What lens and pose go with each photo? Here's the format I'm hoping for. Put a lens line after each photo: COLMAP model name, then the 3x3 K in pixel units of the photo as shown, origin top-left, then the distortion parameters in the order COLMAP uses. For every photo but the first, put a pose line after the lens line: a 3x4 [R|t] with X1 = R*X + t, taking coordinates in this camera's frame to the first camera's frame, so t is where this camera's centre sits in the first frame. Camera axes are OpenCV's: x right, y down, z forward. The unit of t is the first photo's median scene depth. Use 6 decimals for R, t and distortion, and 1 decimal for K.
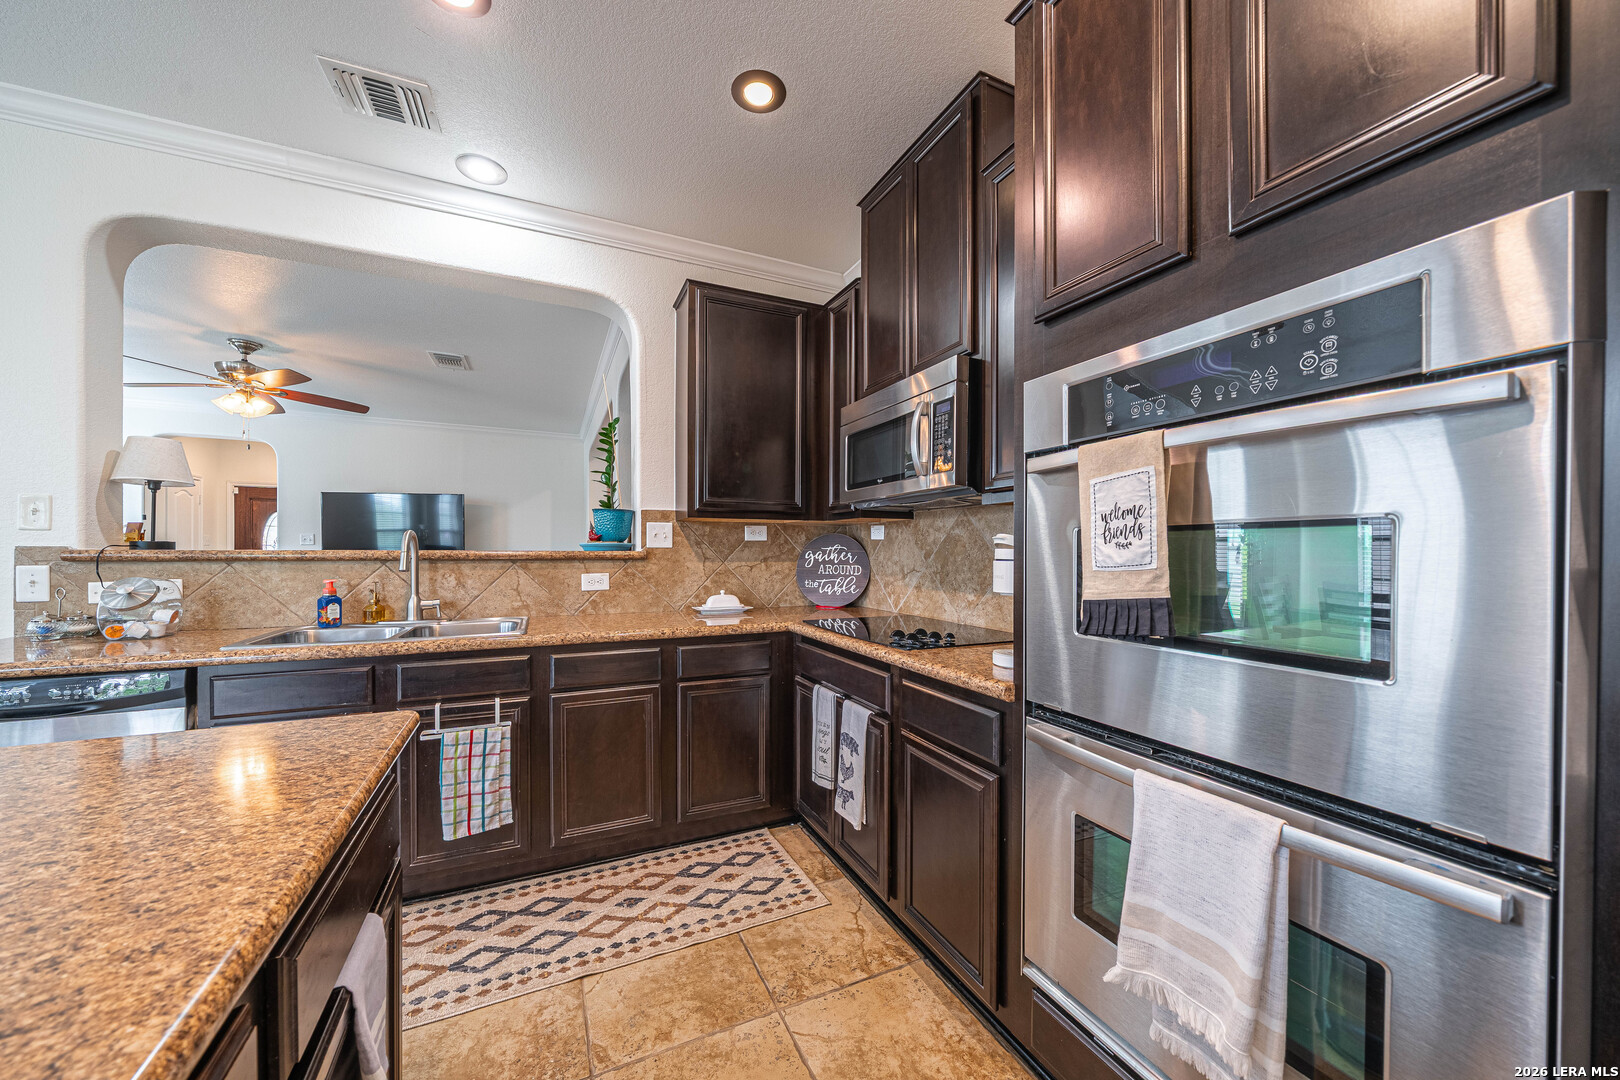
lens RADIAL K [[568.1, 0, 799.2], [0, 568.1, 551.9], [0, 0, 1]] dist [-0.005647, -0.000051]
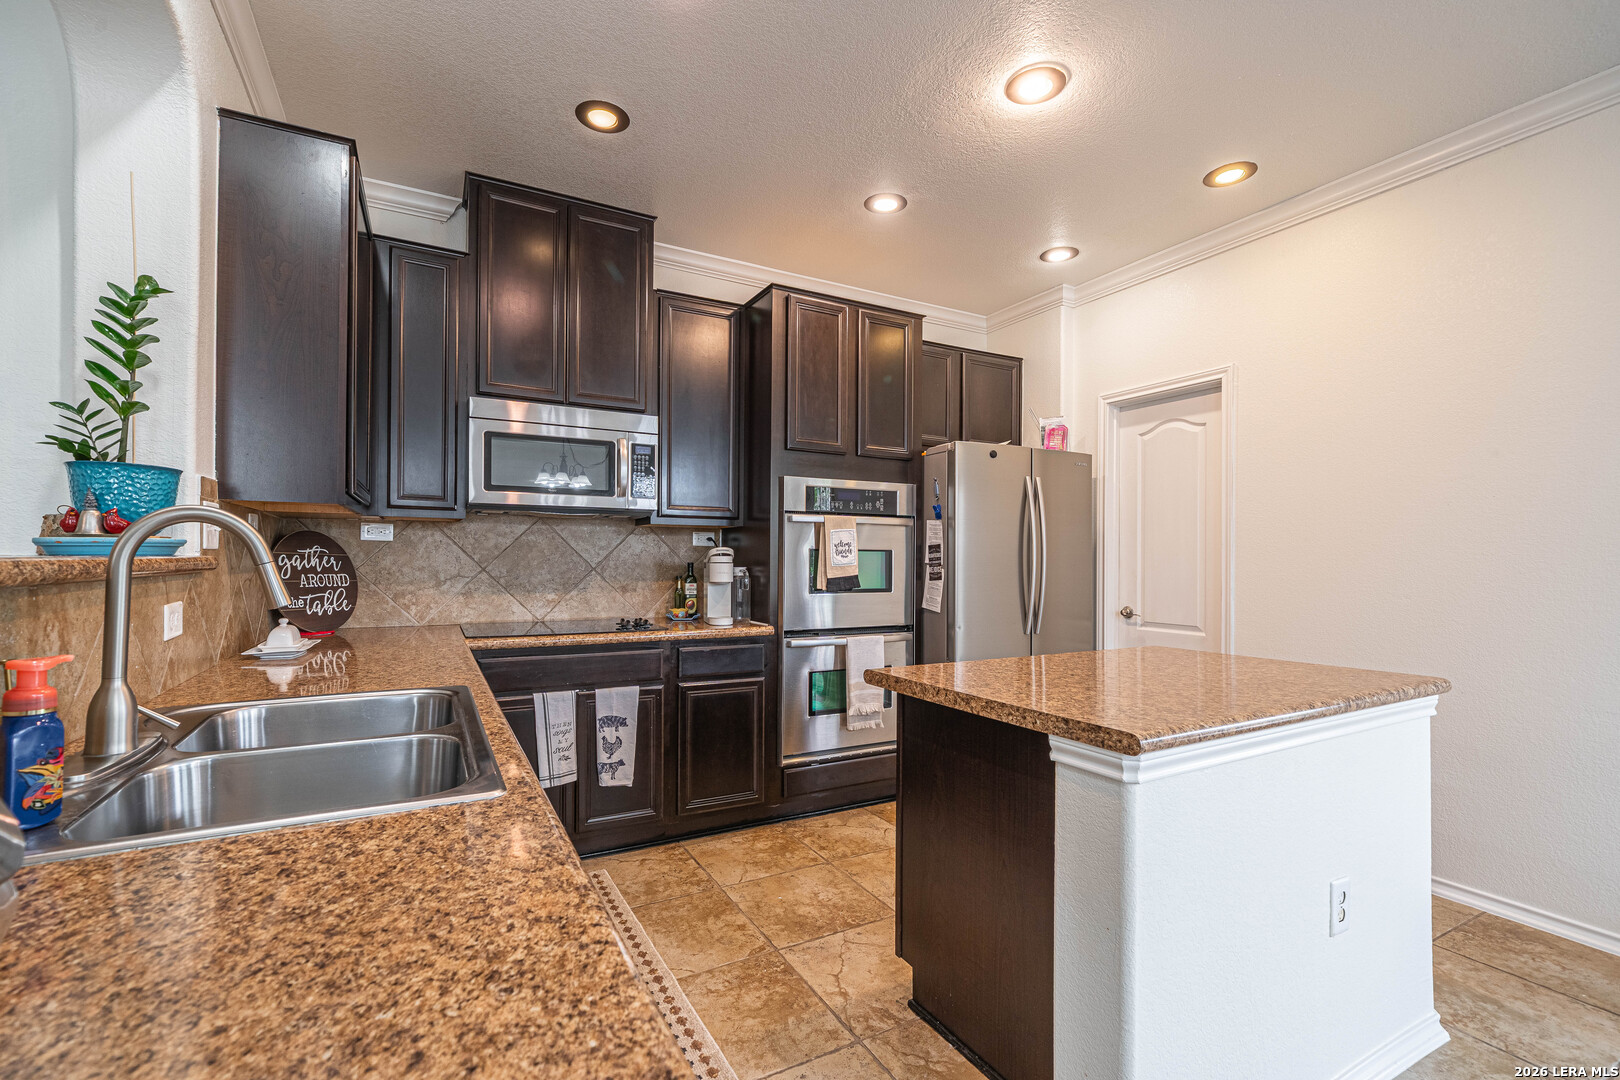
lens RADIAL K [[704.8, 0, 797.9], [0, 704.8, 555.7], [0, 0, 1]] dist [-0.000094, 0.000099]
pose [[-0.066751, -0.000727, 0.997769, -1.215861], [-0.006725, 0.999977, 0.000279, -0.006482], [-0.997747, -0.006691, -0.066755, 0.635112]]
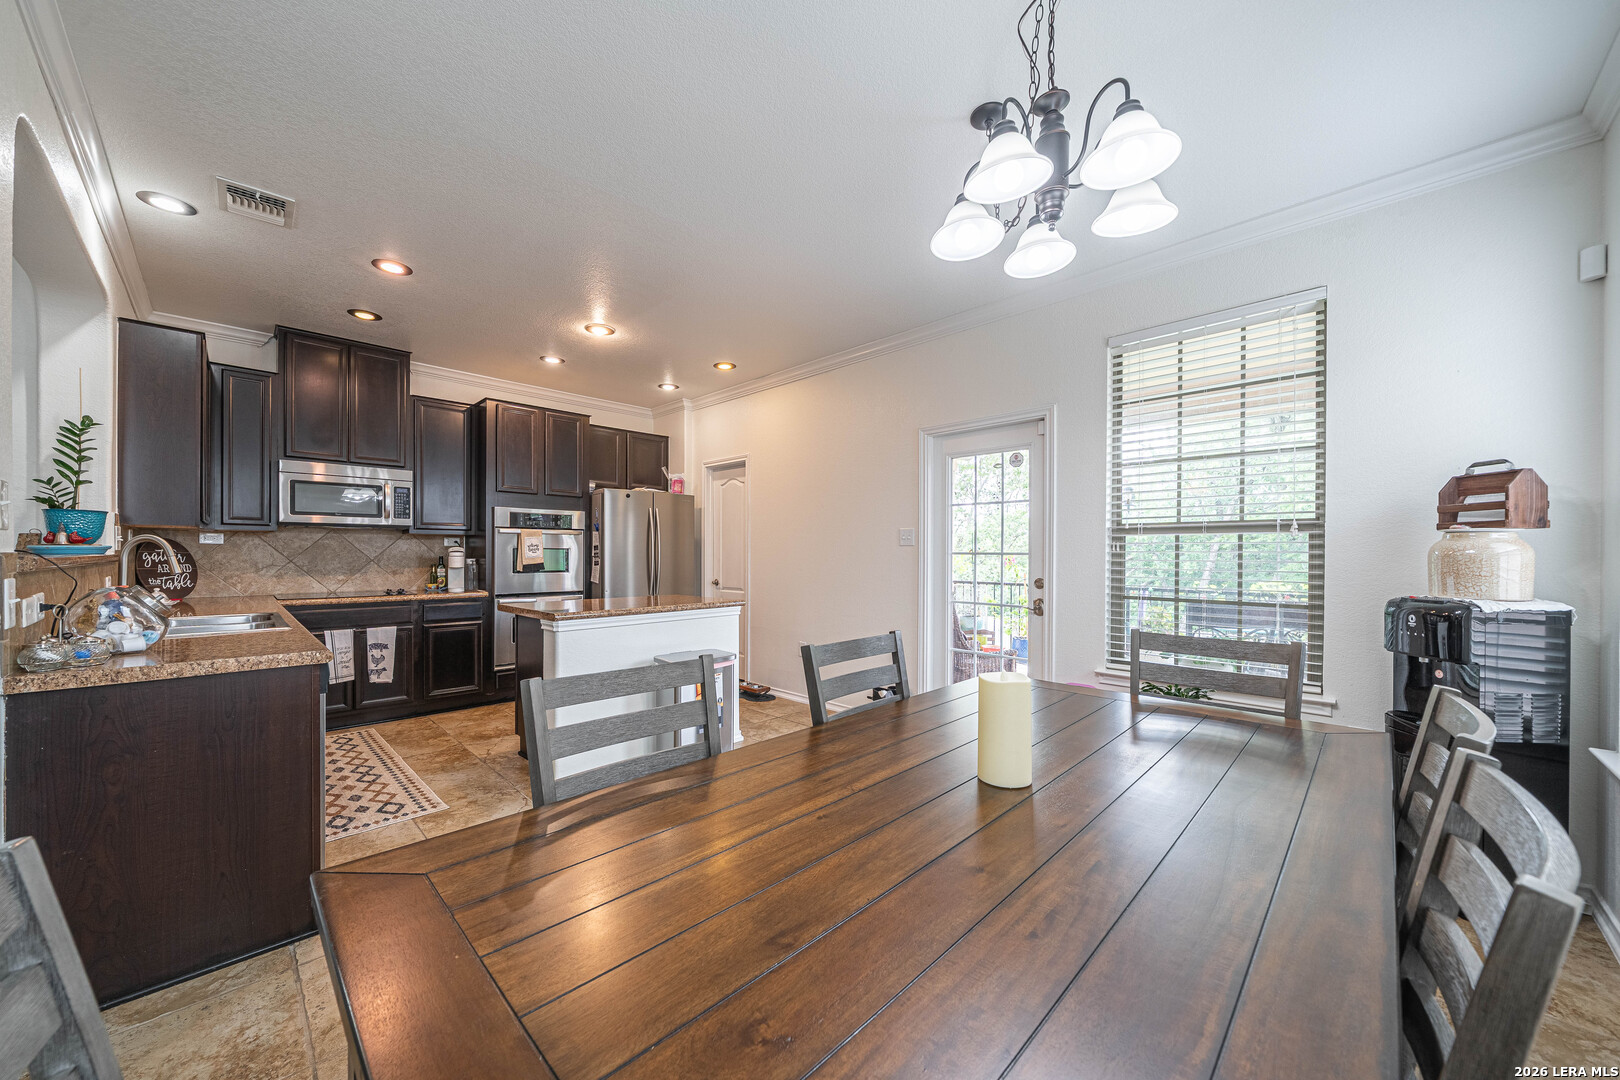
lens RADIAL K [[586.0, 0, 800.7], [0, 586.0, 553.9], [0, 0, 1]] dist [-0.005542, -0.000054]
pose [[-0.347990, -0.006020, 0.937479, -2.141904], [-0.003485, 0.999981, 0.005127, -0.013650], [-0.937492, -0.001483, -0.348005, 0.266942]]
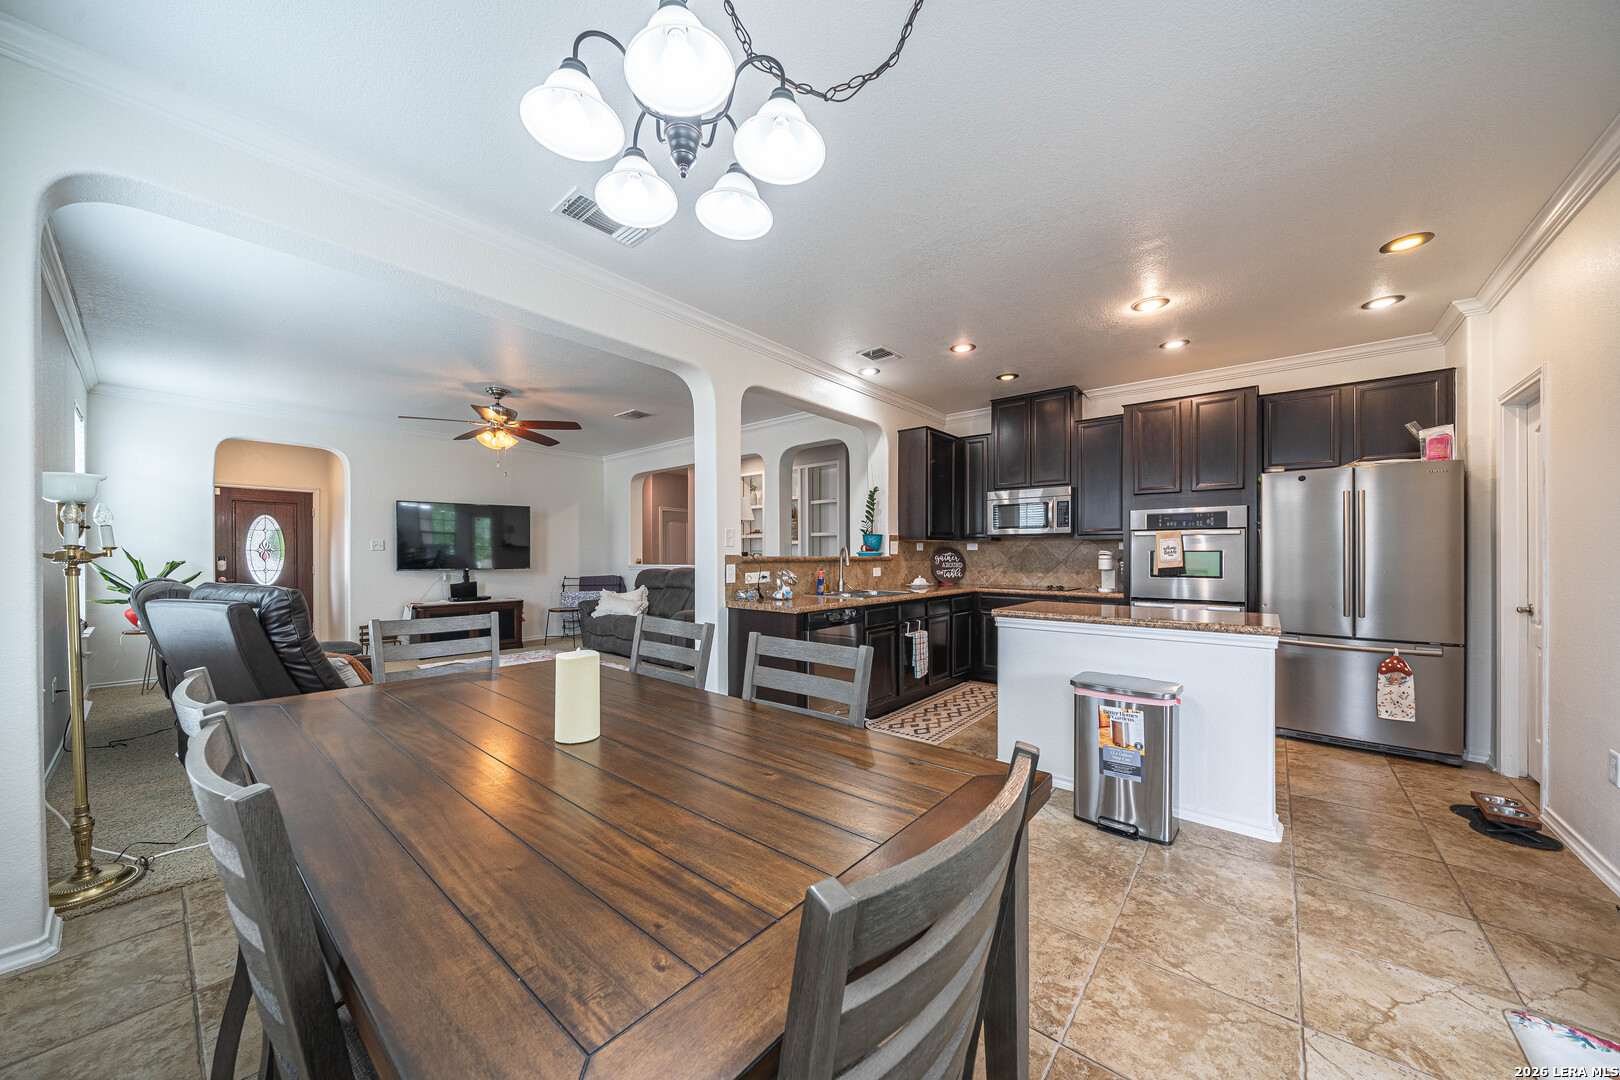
lens RADIAL K [[554.9, 0, 797.9], [0, 554.9, 555.5], [0, 0, 1]] dist [-0.008188, 0.000099]
pose [[0.908256, -0.002423, 0.418408, -1.732295], [0.001499, 0.999996, 0.002537, -0.011367], [-0.418412, -0.001677, 0.908256, -0.765584]]
